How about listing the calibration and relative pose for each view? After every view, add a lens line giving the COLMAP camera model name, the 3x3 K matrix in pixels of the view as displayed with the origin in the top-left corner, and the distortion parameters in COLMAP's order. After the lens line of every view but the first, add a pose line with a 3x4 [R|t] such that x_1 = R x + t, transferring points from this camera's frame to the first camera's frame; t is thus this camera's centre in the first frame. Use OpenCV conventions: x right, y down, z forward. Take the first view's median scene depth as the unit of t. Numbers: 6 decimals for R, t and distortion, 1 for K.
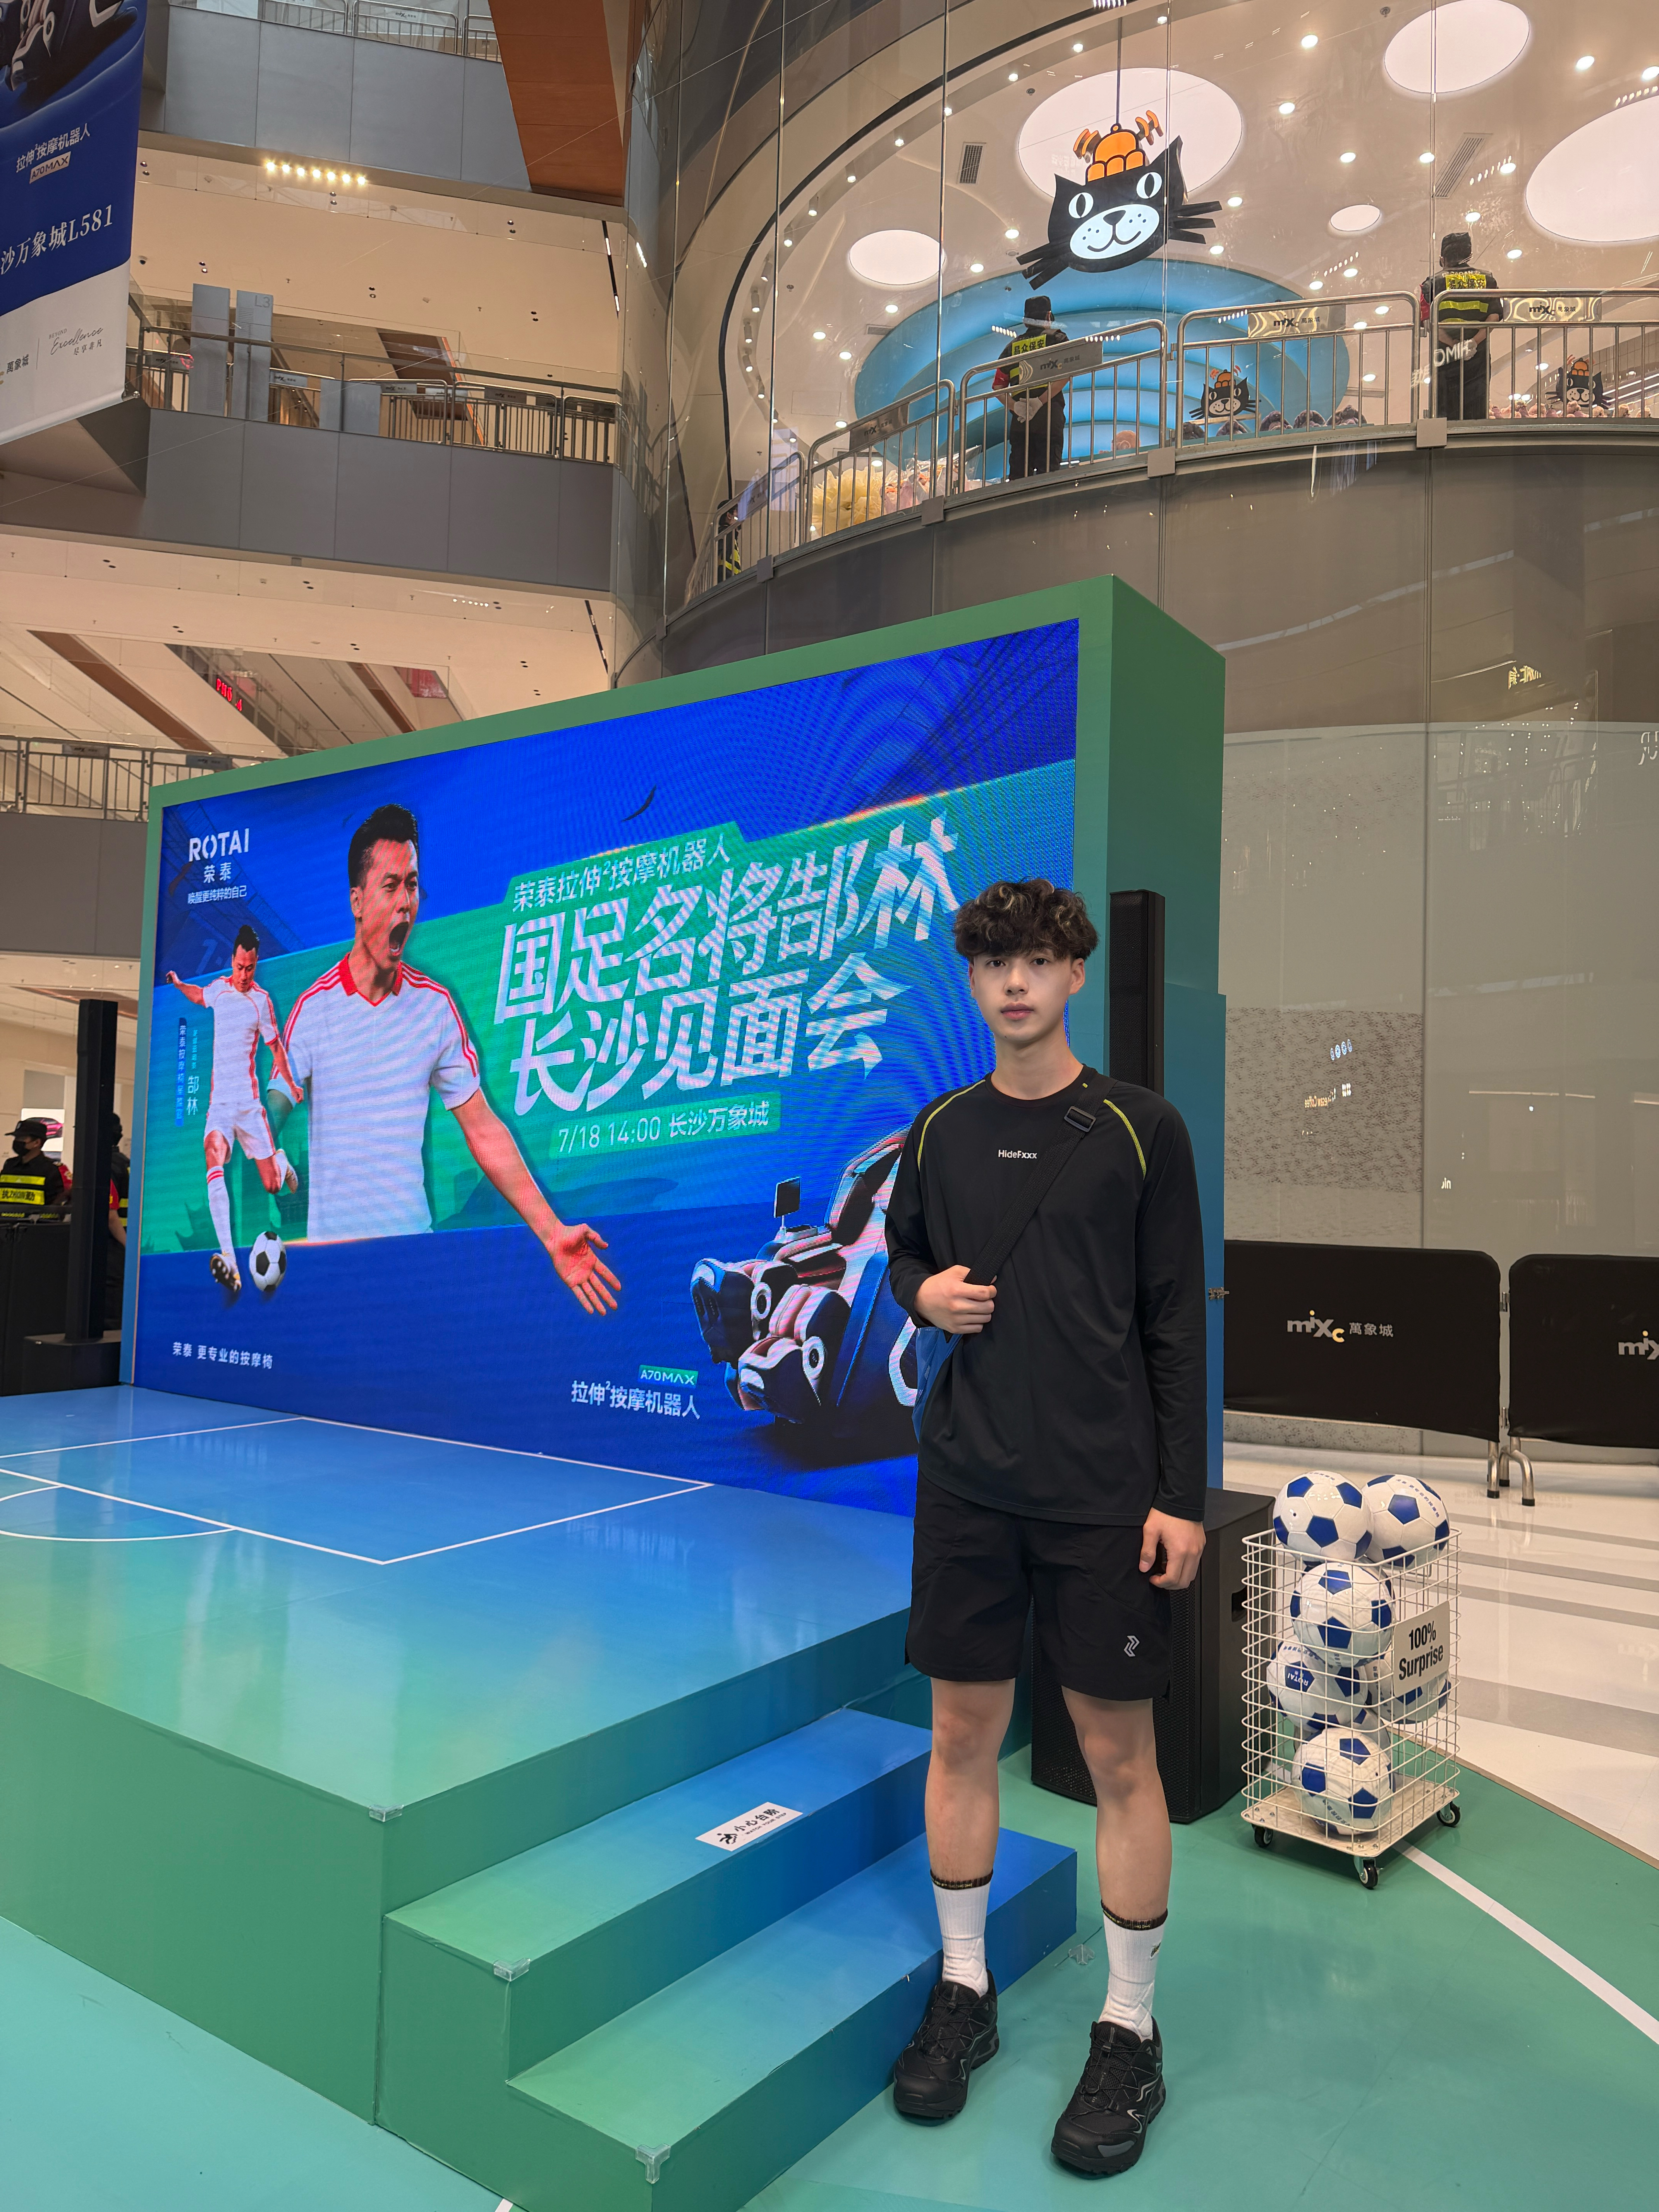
lens RADIAL K [[1583.0, 0, 829.5], [0, 1583.0, 1106.0], [0, 0, 1]] dist [0.018808, -0.022969]
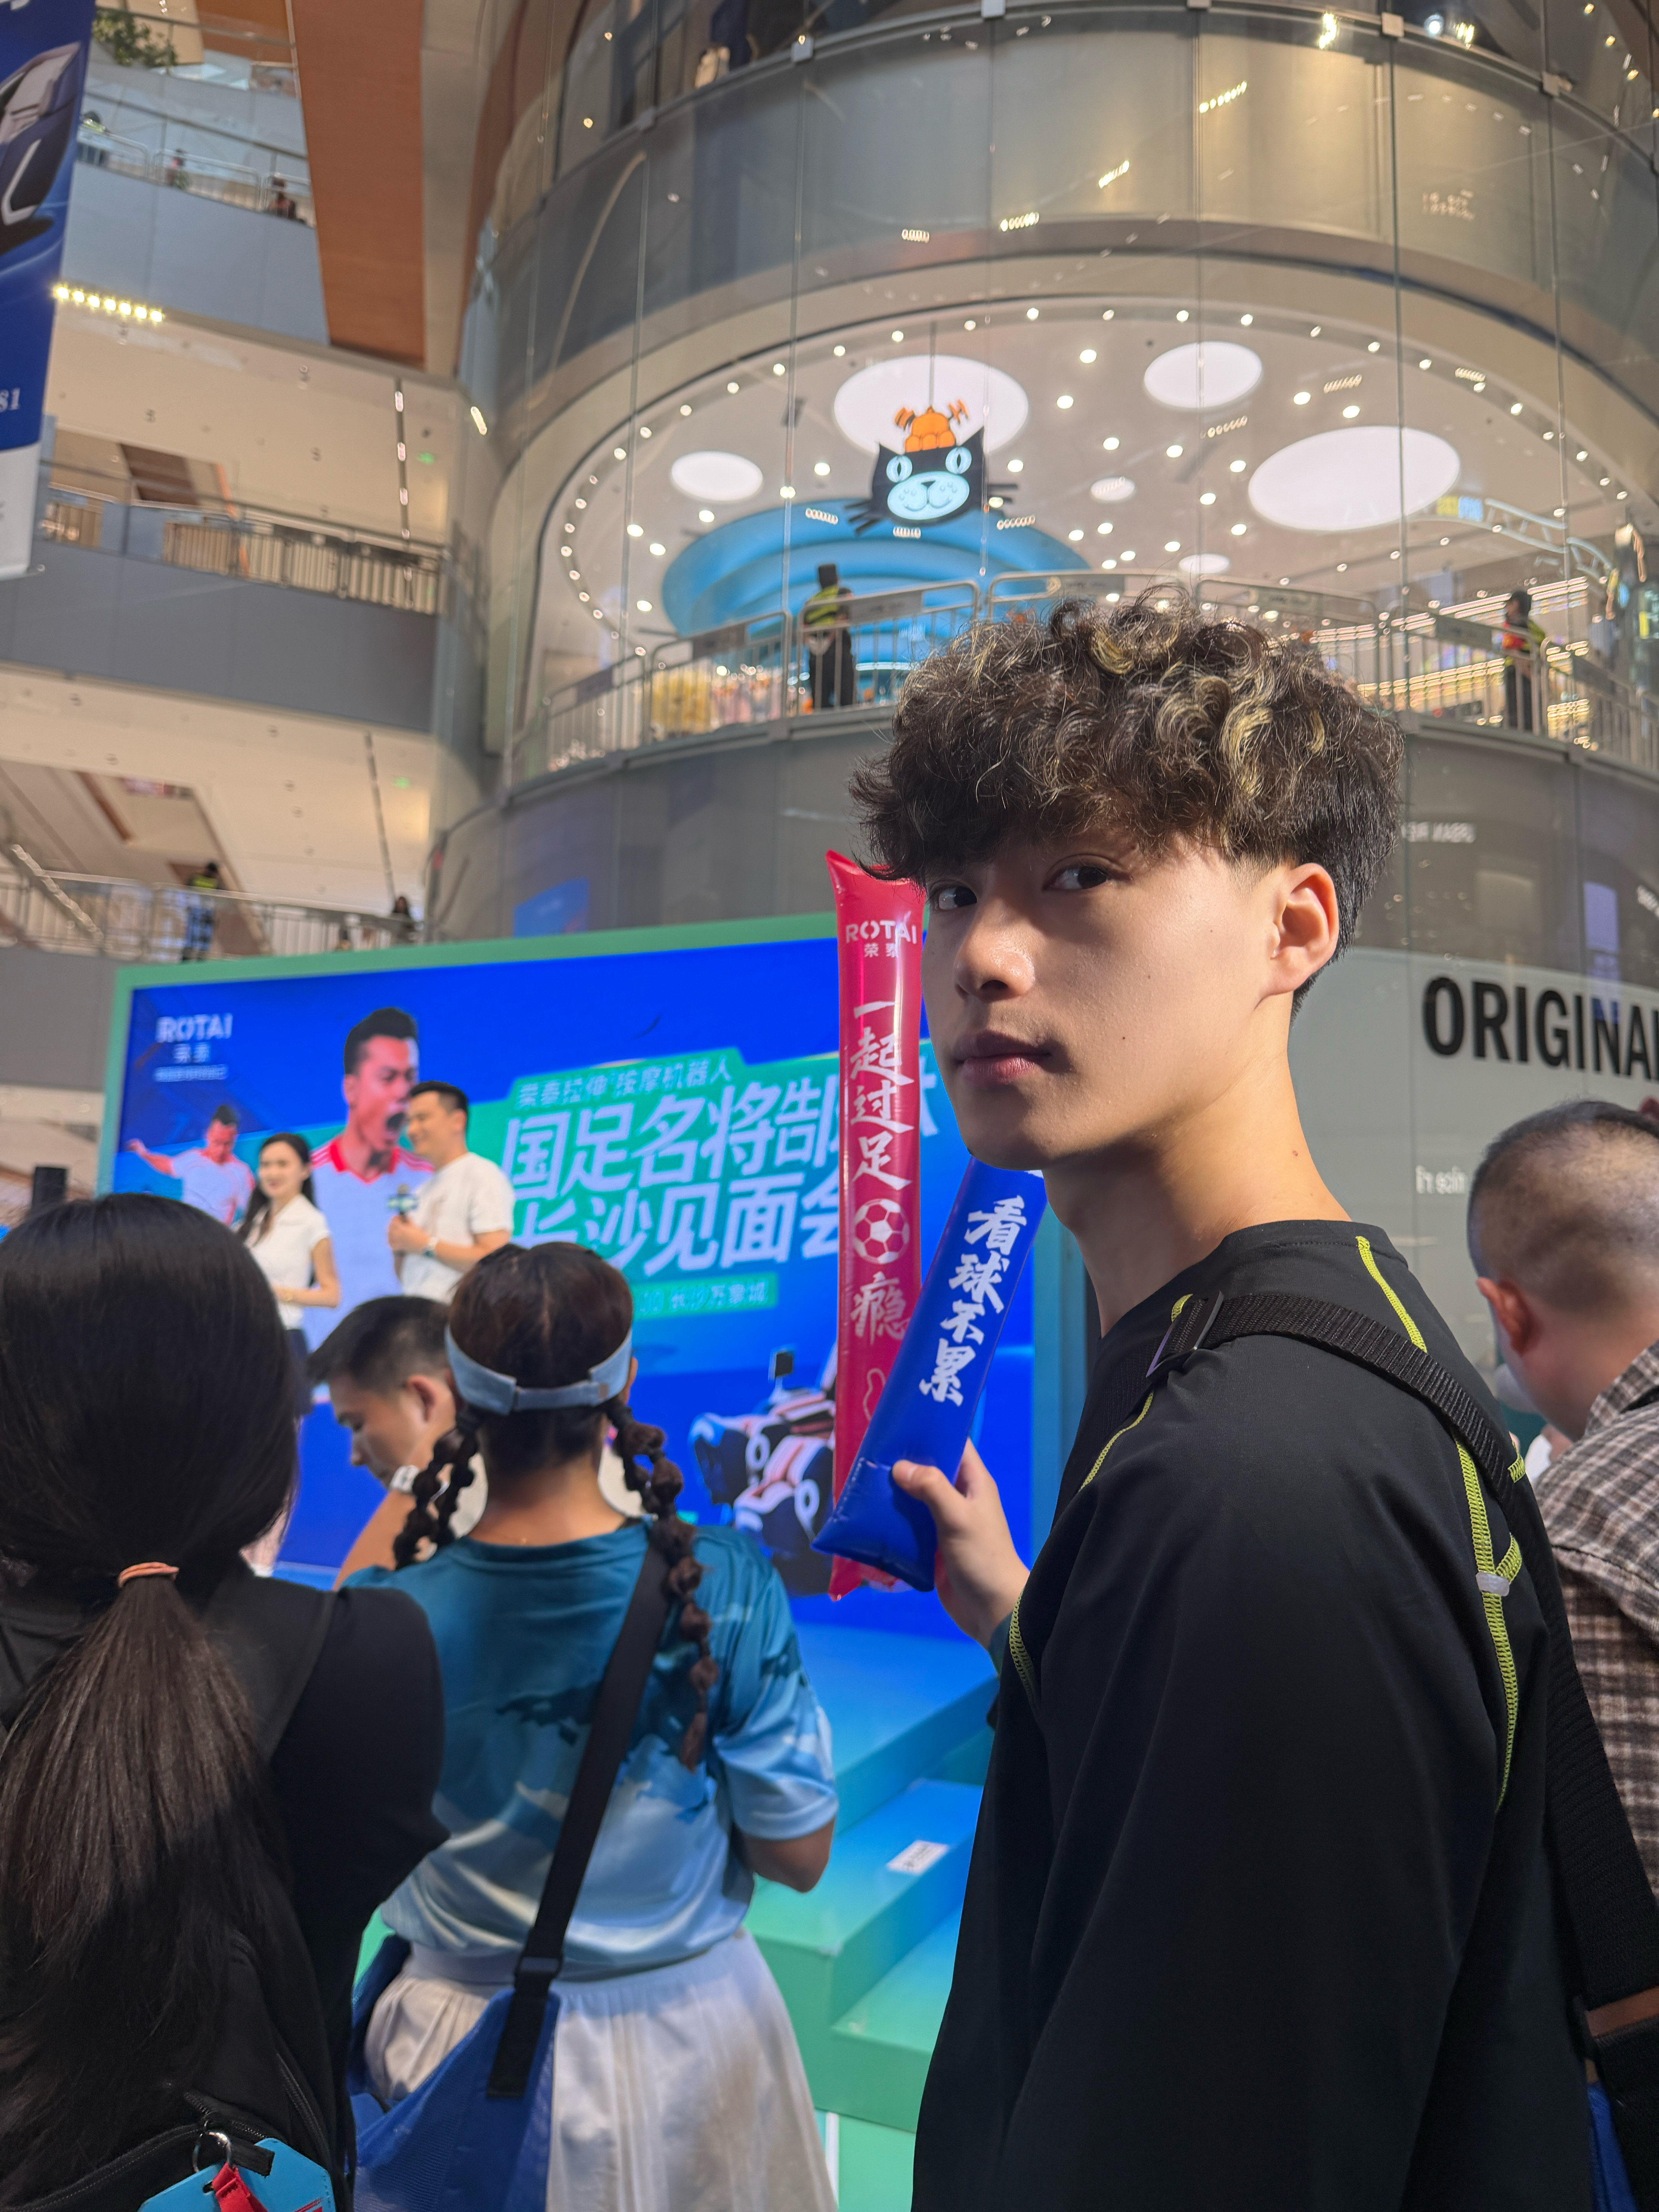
lens RADIAL K [[1674.5, 0, 830.1], [0, 1674.5, 1037.0], [0, 0, 1]] dist [0.116549, -0.224153]
pose [[0.977730, 0.035198, 0.206896, -0.218973], [-0.012525, 0.993865, -0.109890, -0.040198], [-0.209495, 0.104851, 0.972172, -0.229921]]
